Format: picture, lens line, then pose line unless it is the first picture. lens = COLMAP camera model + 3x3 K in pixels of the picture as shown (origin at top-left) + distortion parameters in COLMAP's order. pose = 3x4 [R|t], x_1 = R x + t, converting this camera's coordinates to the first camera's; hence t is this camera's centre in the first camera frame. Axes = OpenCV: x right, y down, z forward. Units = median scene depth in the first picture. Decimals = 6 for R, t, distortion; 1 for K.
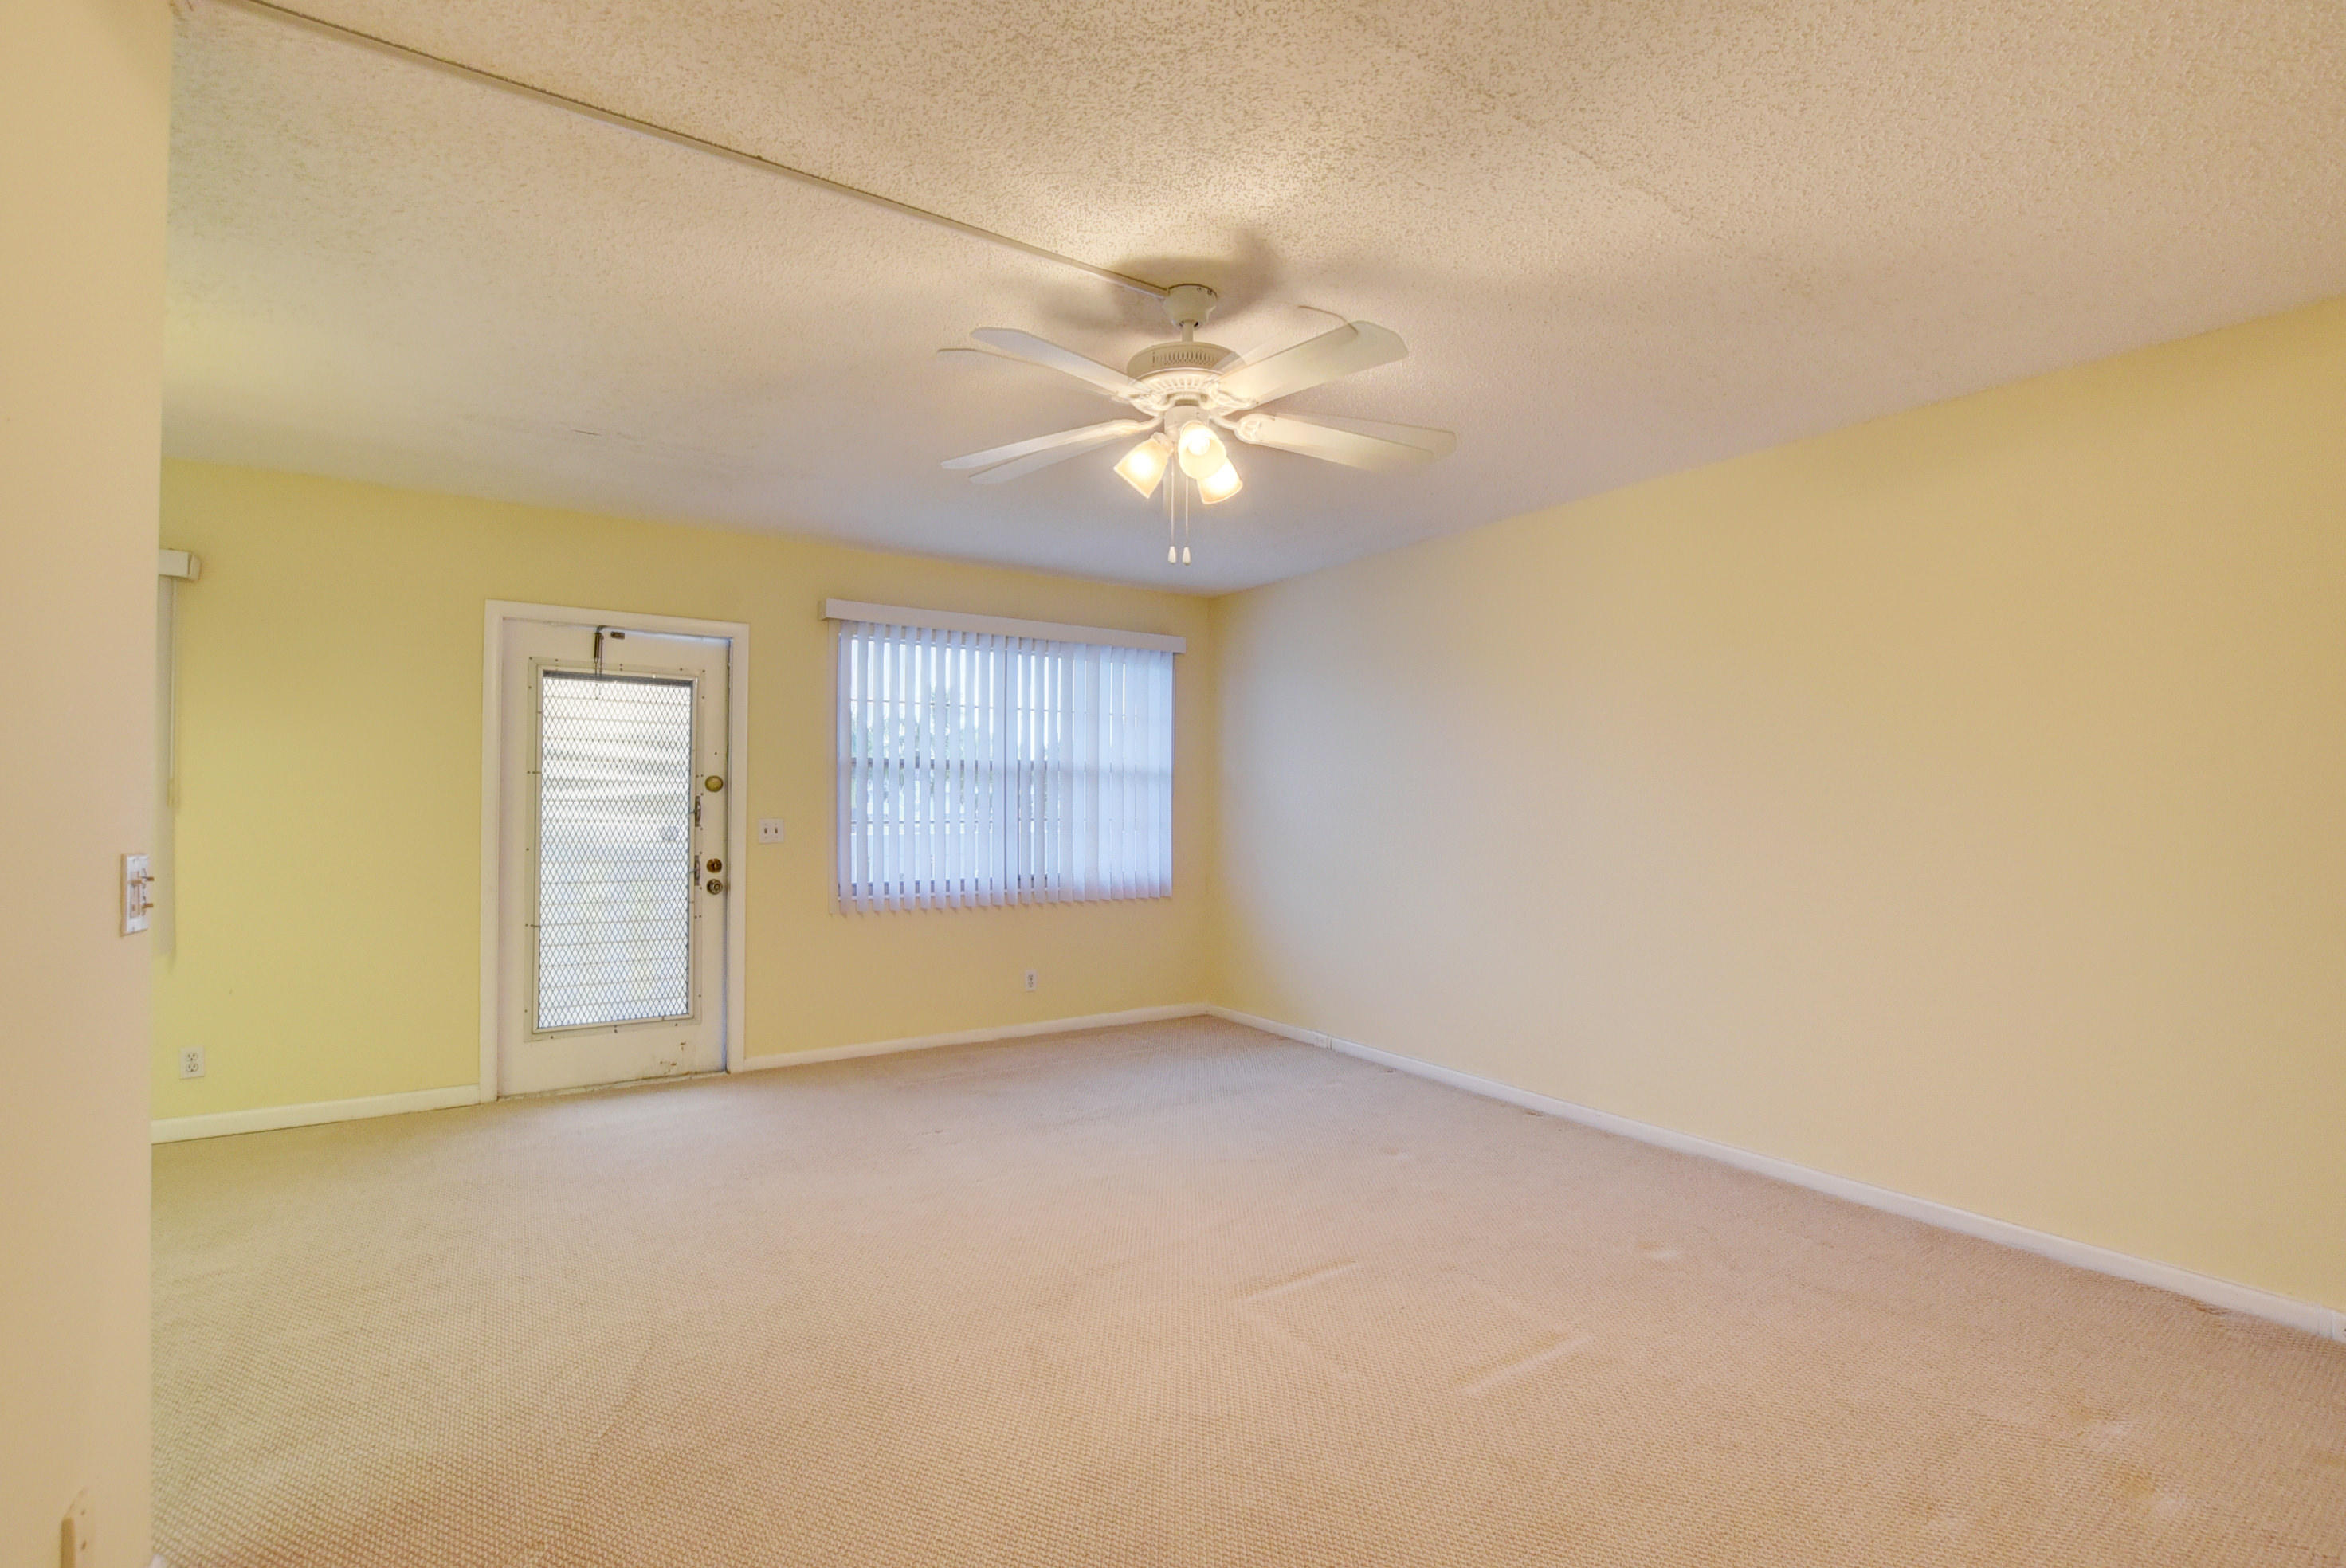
lens RADIAL K [[1039.5, 0, 1176.1], [0, 1039.5, 792.0], [0, 0, 1]] dist [-0.029478, 0.003914]
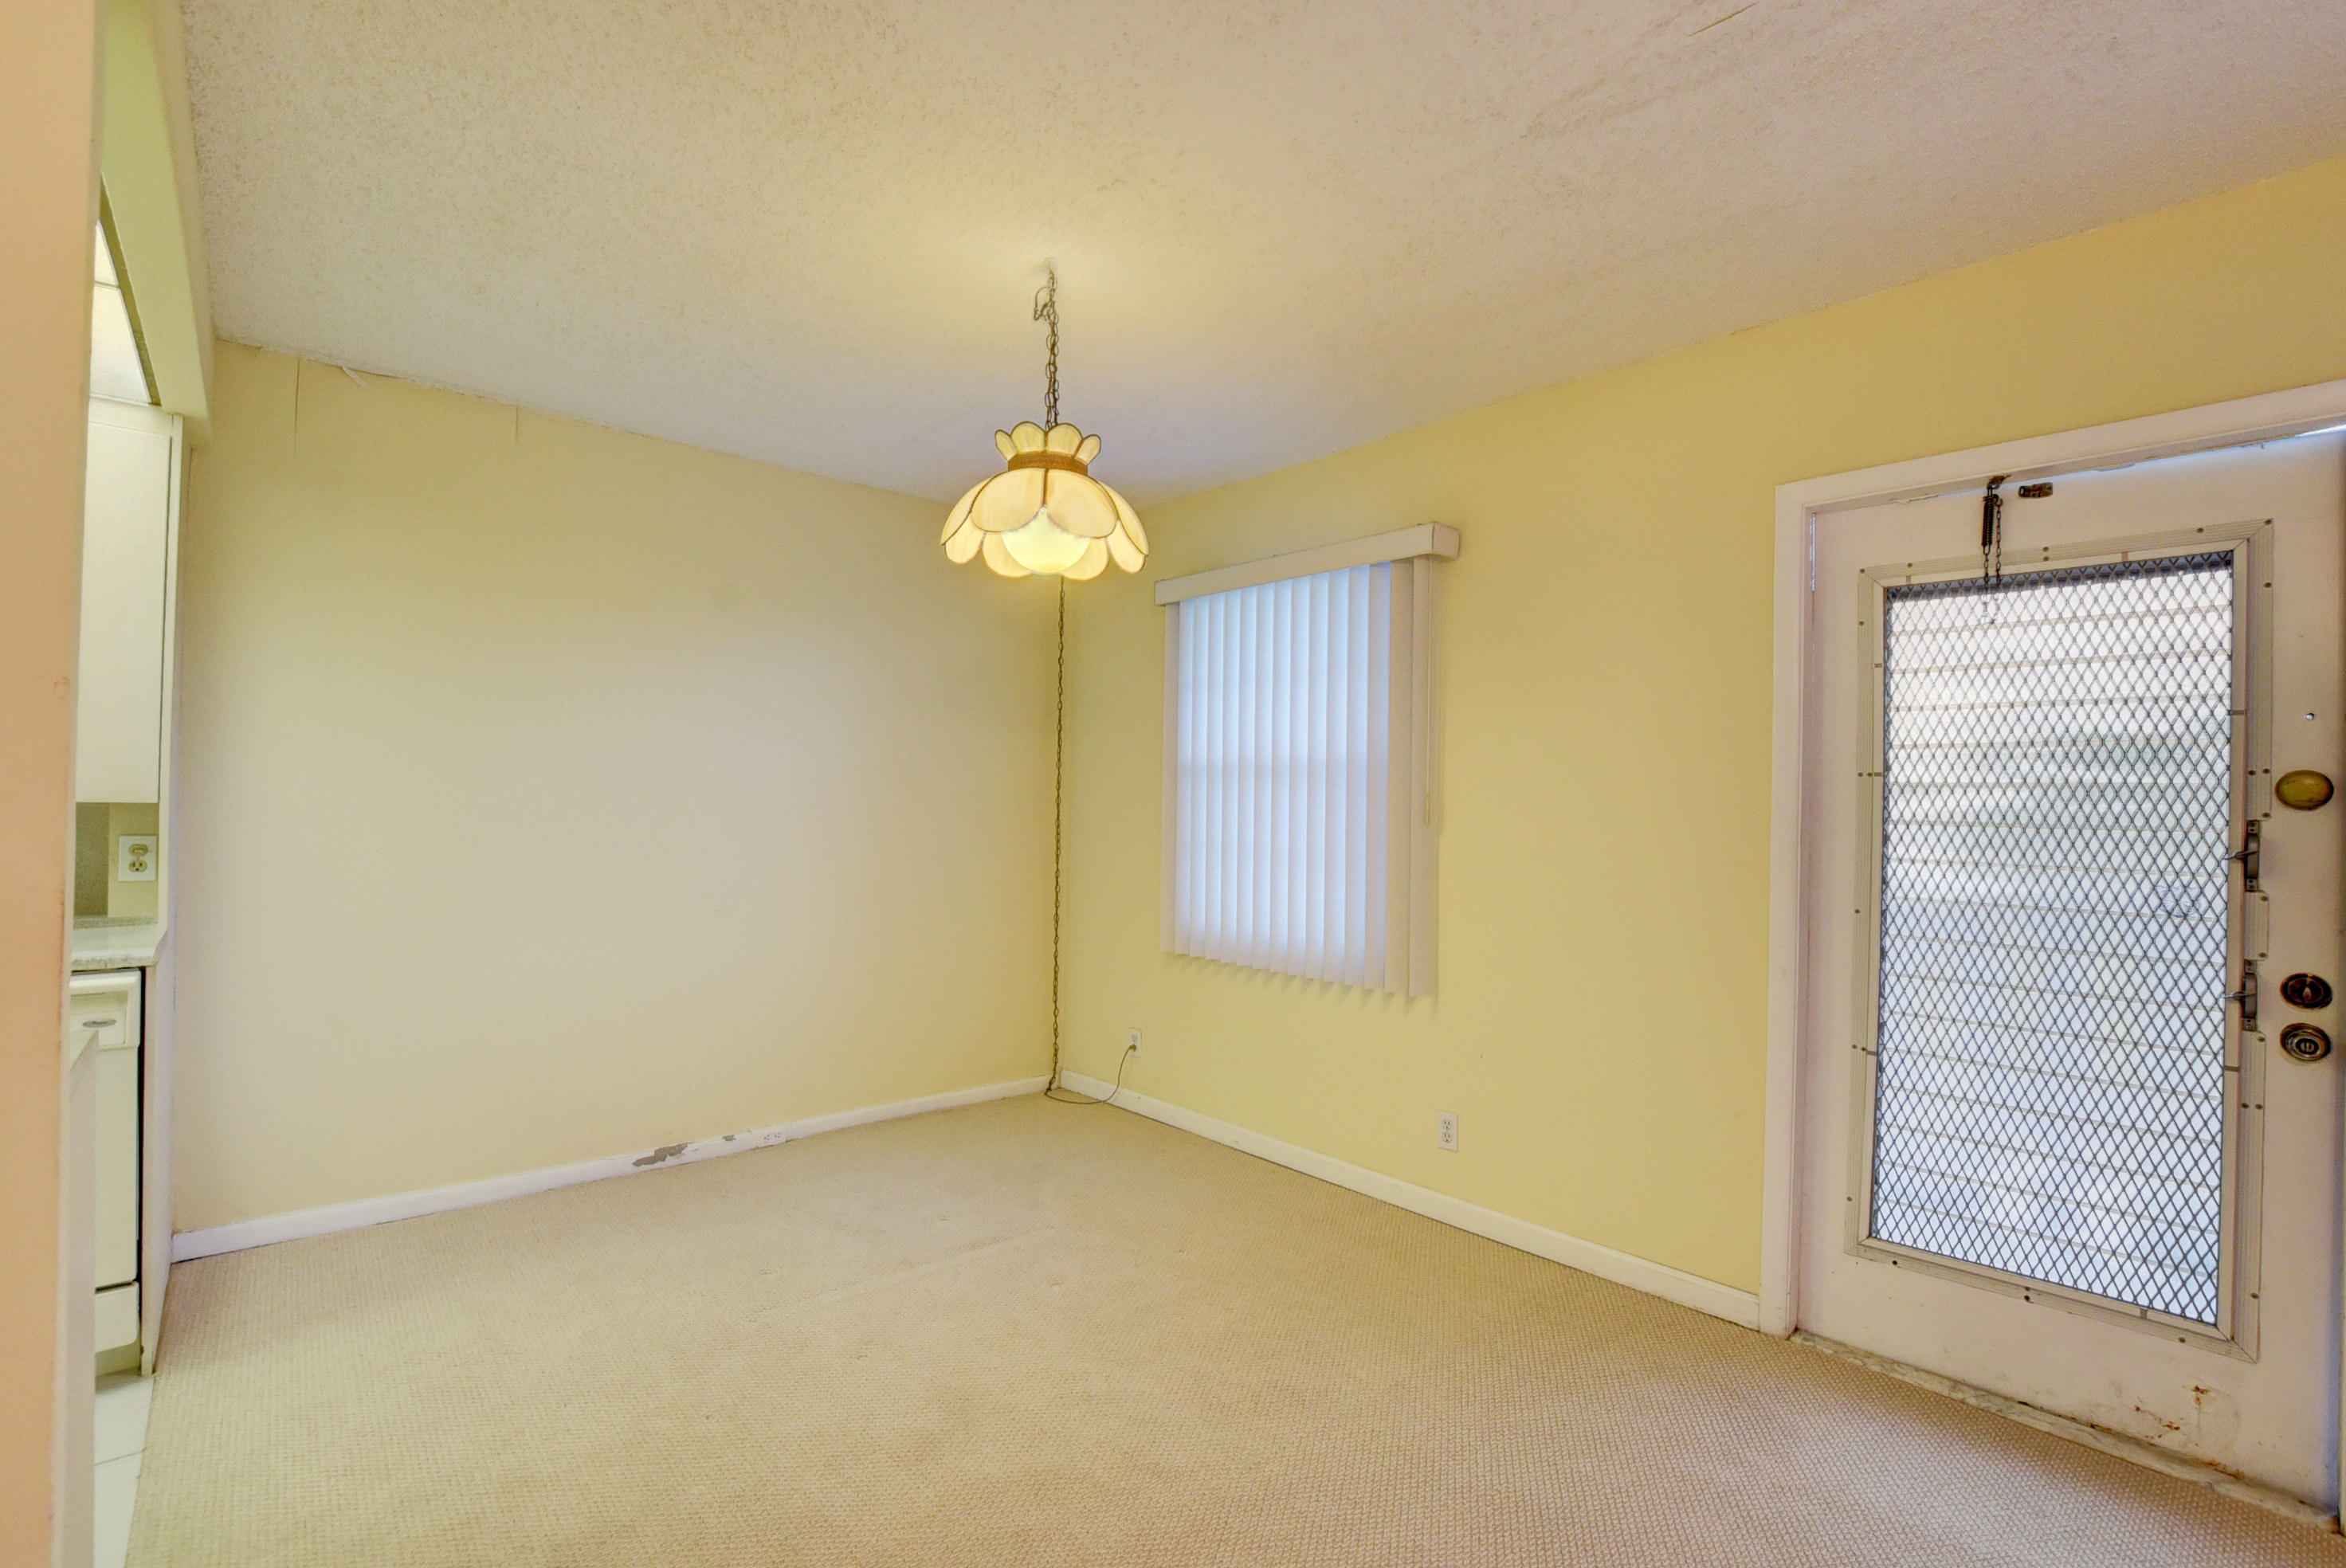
lens RADIAL K [[1039.5, 0, 1174.3], [0, 1039.5, 803.0], [0, 0, 1]] dist [-0.029478, 0.003914]
pose [[0.151629, -0.008460, -0.988401, -0.124240], [-0.005524, 0.999940, -0.009407, 0.003533], [0.988422, 0.006886, 0.151573, 0.510877]]
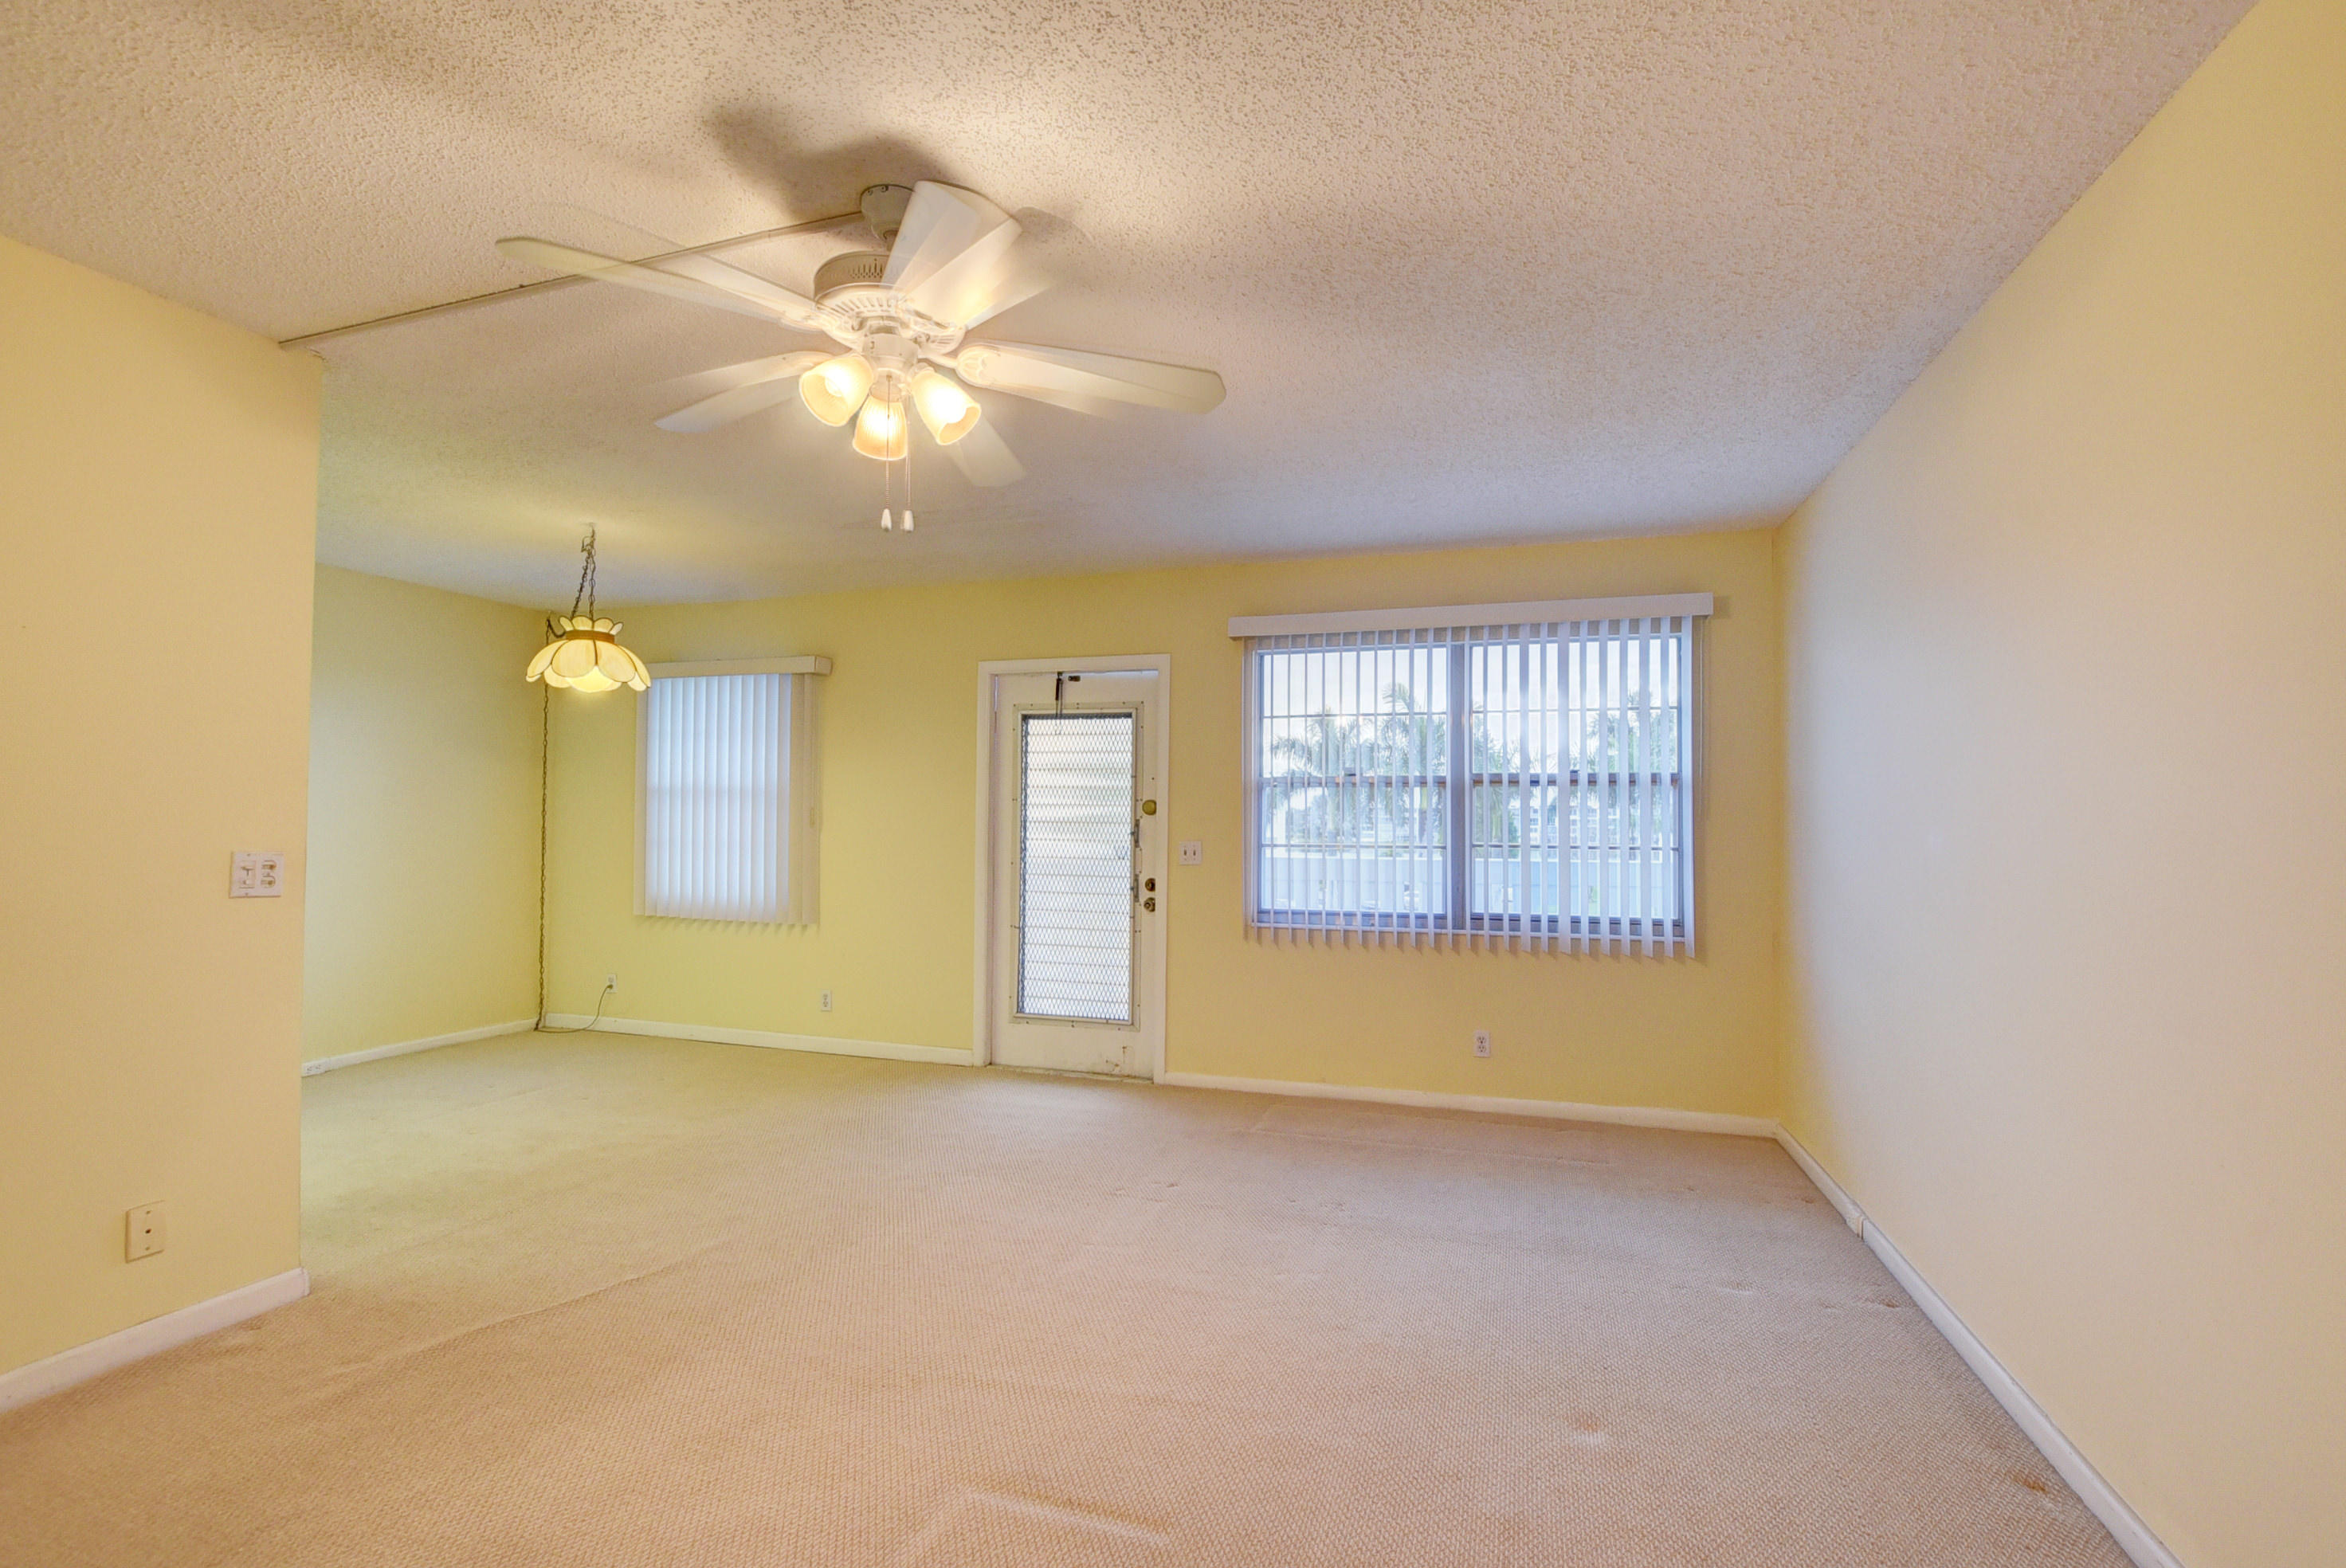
lens RADIAL K [[1039.5, 0, 1169.4], [0, 1039.5, 796.1], [0, 0, 1]] dist [-0.029478, 0.003914]
pose [[0.623966, -0.018265, -0.781238, 0.412559], [0.005528, 0.999805, -0.018960, 0.001026], [0.781432, 0.007511, 0.623946, 0.355862]]
